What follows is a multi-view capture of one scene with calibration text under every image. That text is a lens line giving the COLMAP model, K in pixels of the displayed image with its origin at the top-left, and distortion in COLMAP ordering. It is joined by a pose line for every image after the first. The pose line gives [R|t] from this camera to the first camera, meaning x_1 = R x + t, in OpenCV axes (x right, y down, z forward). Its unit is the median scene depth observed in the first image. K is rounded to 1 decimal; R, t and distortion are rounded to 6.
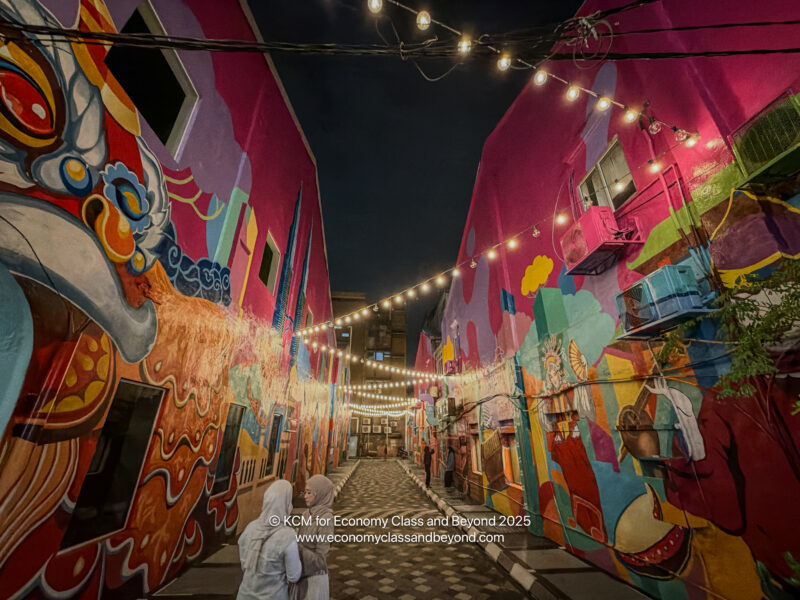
lens RADIAL K [[318.0, 0, 400.0], [0, 318.0, 300.0], [0, 0, 1]] dist [-0.000054, 0.000209]
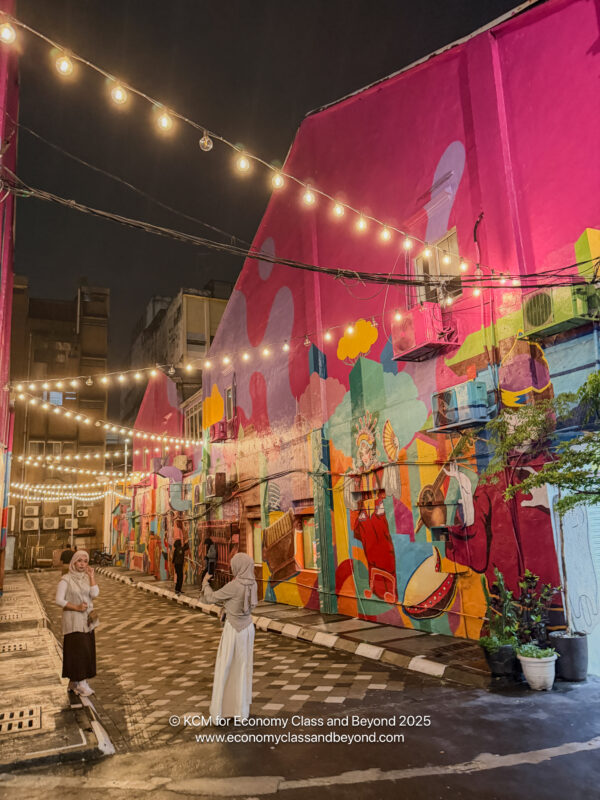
lens RADIAL K [[550.4, 0, 300.0], [0, 550.4, 400.0], [0, 0, 1]] dist [0.181511, -0.370686]
pose [[0.927634, 0.030532, 0.372240, -0.332135], [-0.097146, 0.982073, 0.161541, -0.176342], [-0.360635, -0.186012, 0.913970, -0.432872]]
